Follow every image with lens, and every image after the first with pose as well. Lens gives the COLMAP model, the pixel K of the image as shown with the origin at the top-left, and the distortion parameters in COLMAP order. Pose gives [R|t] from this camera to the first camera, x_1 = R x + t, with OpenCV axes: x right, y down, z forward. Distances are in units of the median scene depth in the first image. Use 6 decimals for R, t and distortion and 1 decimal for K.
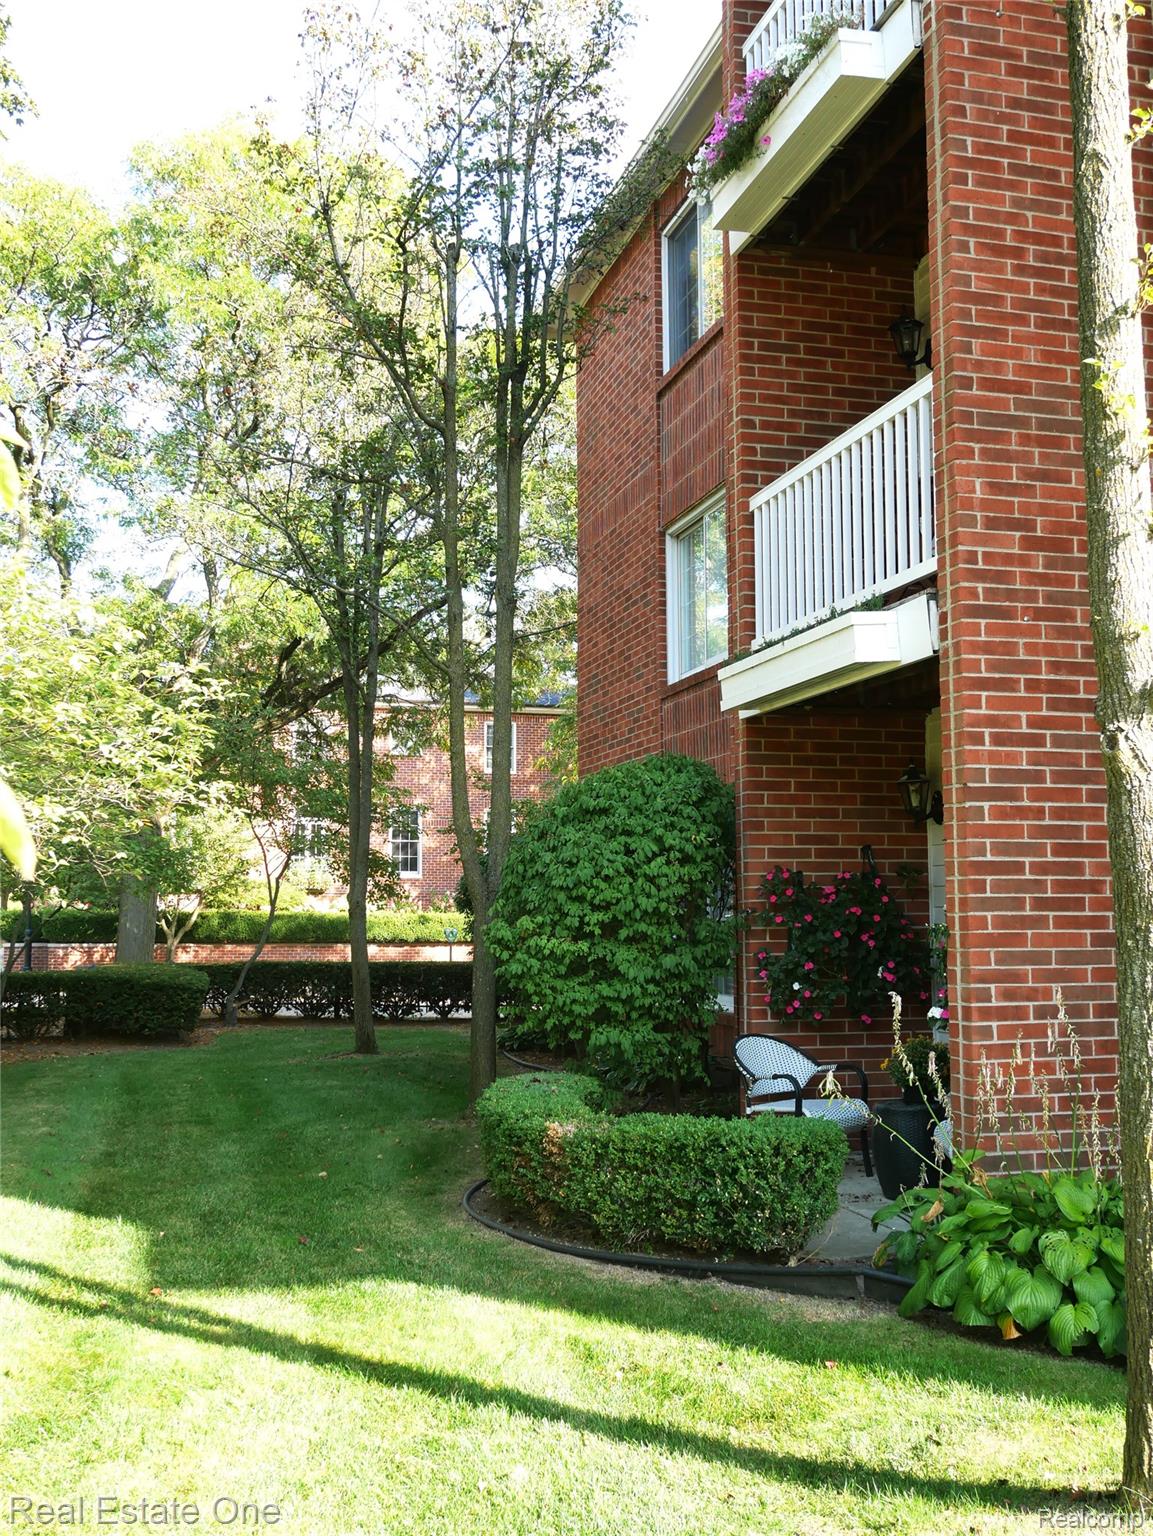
lens RADIAL K [[1606.1, 0, 576.5], [0, 1606.1, 768.0], [0, 0, 1]] dist [-0.006621, -0.003738]
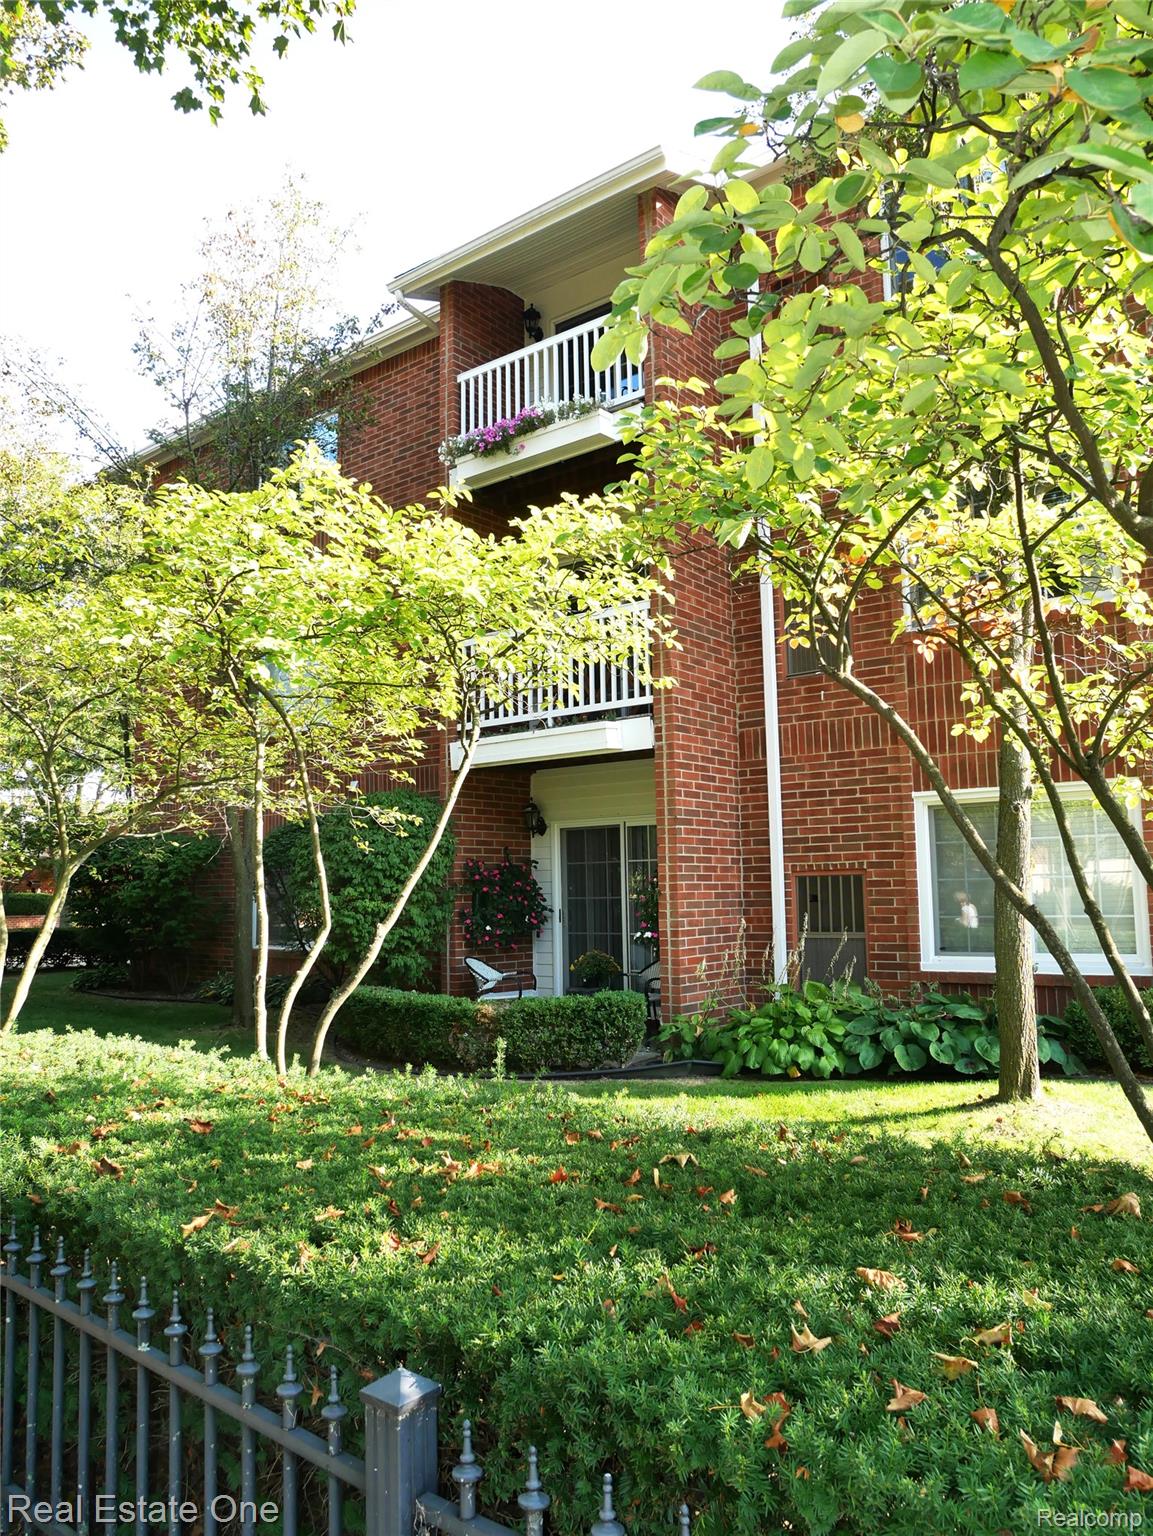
lens RADIAL K [[1100.2, 0, 572.6], [0, 1100.2, 775.9], [0, 0, 1]] dist [-0.073298, 0.026339]
pose [[0.800820, 0.055483, 0.596330, -0.513973], [-0.044537, 0.998460, -0.033088, 0.008447], [-0.597247, -0.000061, 0.802057, 0.002435]]
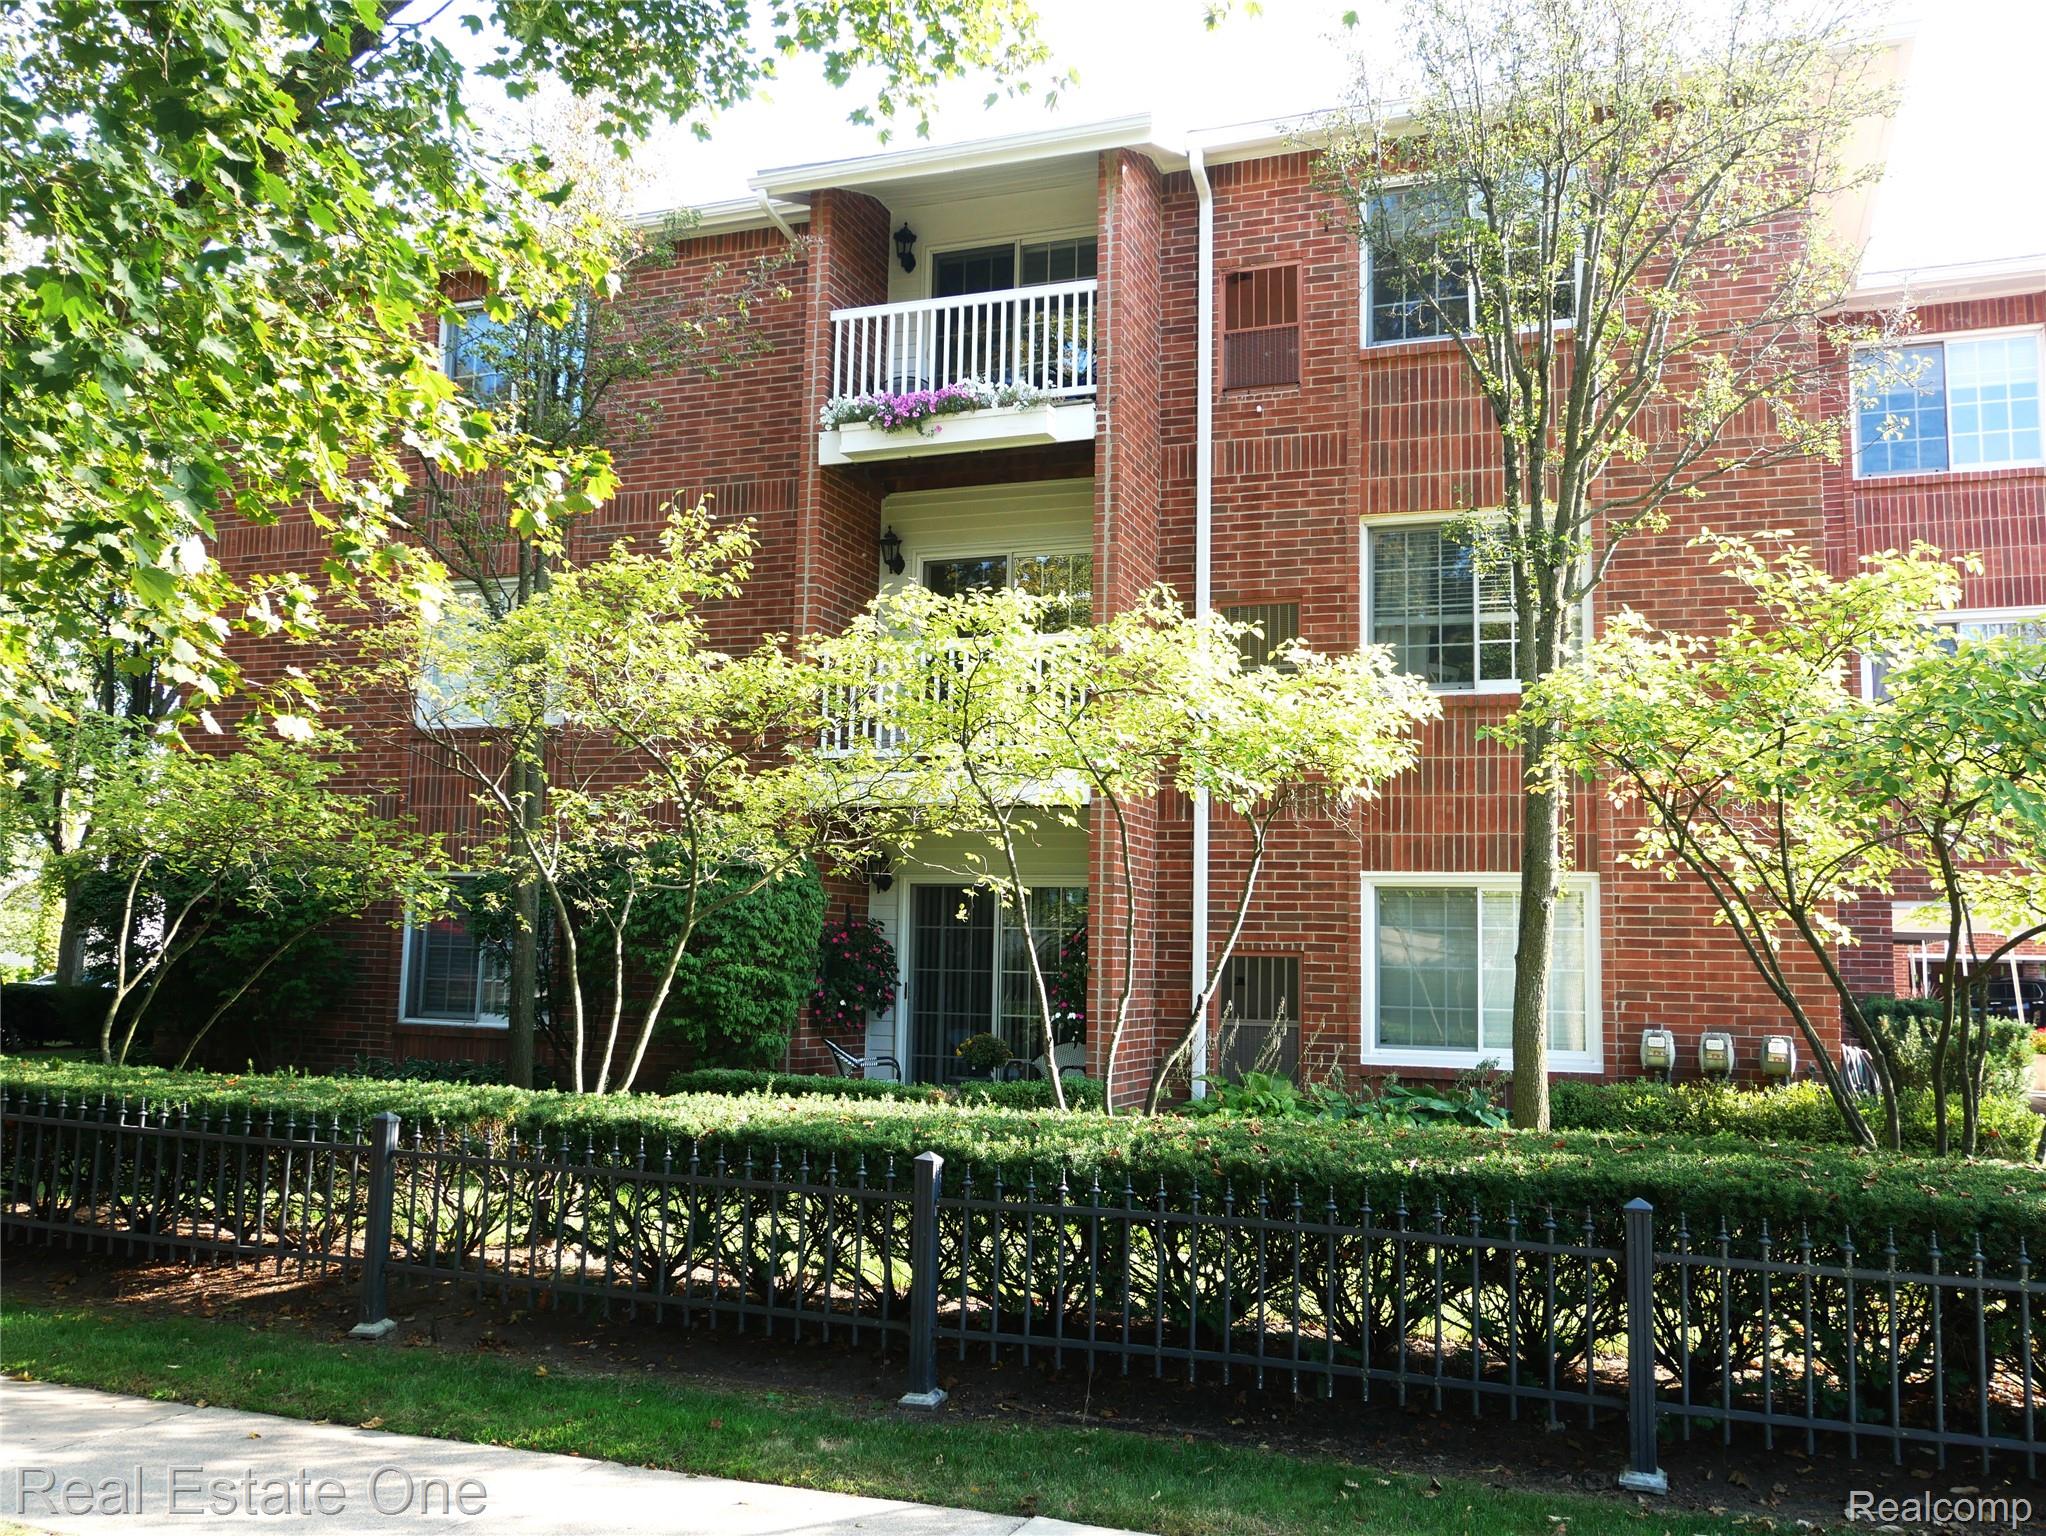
lens RADIAL K [[1724.3, 0, 1023.0], [0, 1724.3, 768.0], [0, 0, 1]] dist [-0.003510, -0.000280]
pose [[0.583938, 0.109222, 0.804417, -1.034533], [-0.101996, 0.992926, -0.060777, 0.007657], [-0.805365, -0.046557, 0.590948, -0.011307]]
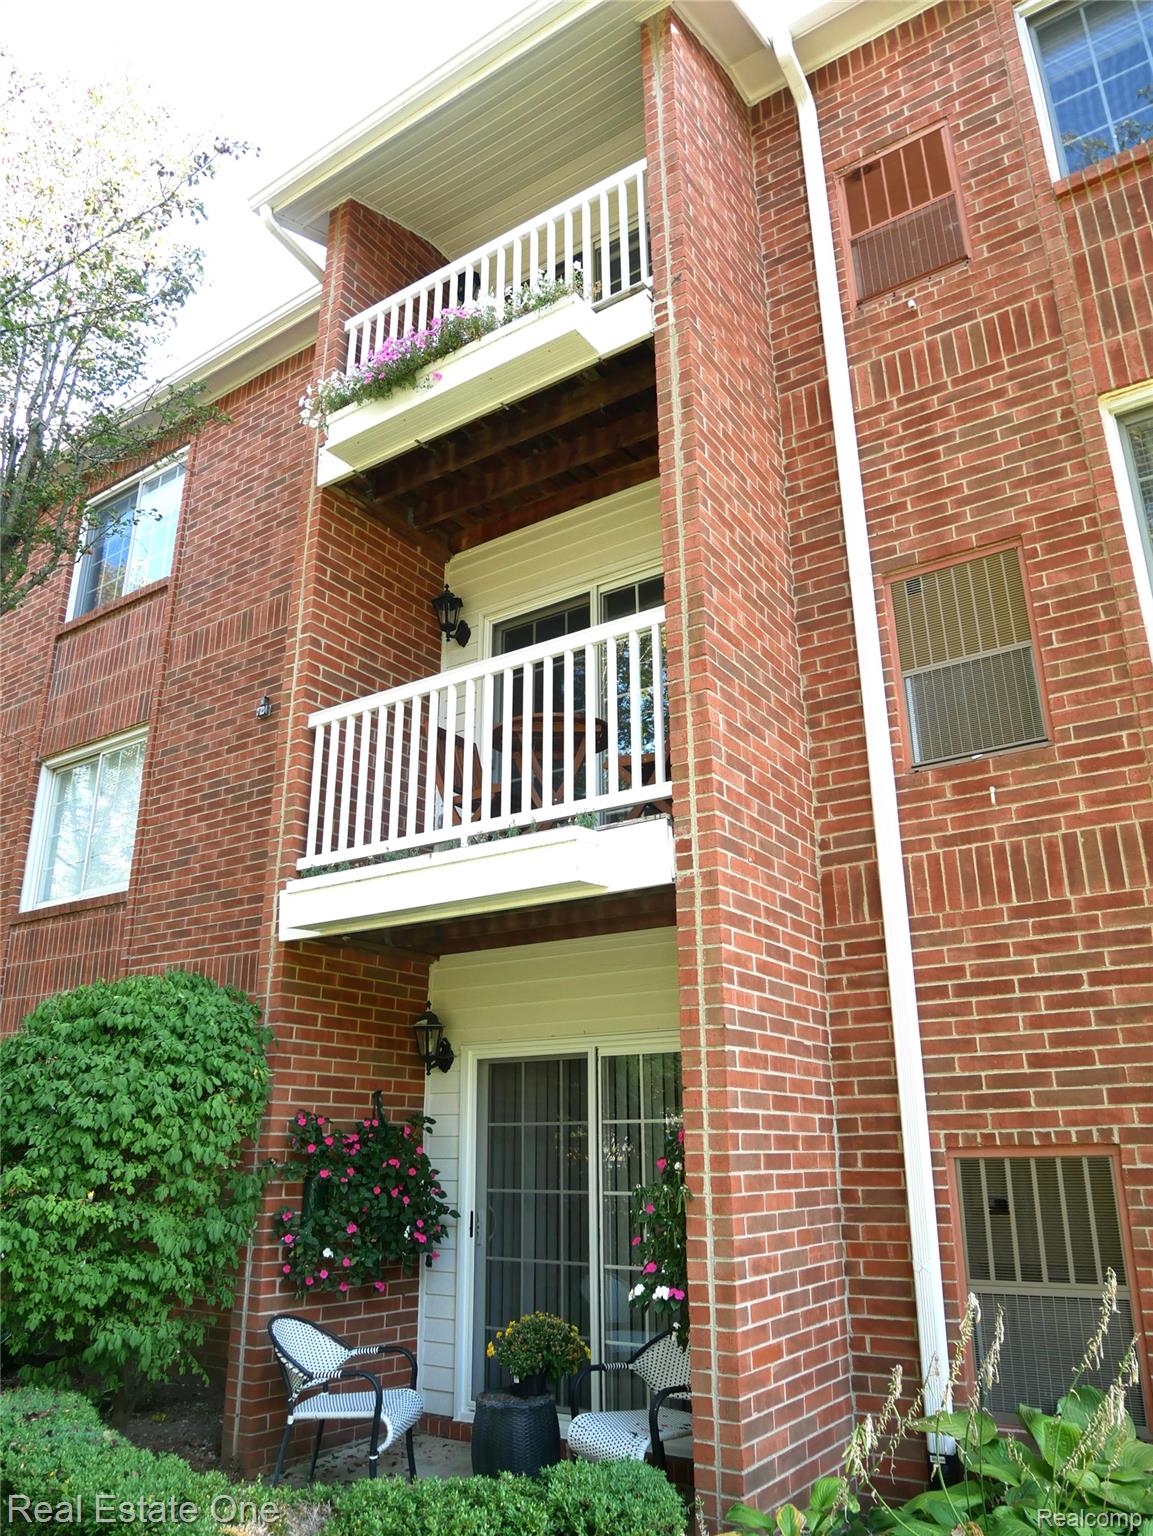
lens RADIAL K [[1100.2, 0, 572.6], [0, 1100.2, 775.9], [0, 0, 1]] dist [-0.073298, 0.026339]
pose [[0.758924, 0.215936, 0.614334, -0.183176], [-0.063209, 0.963391, -0.260542, 0.032026], [-0.648104, 0.158900, 0.744790, 0.446453]]
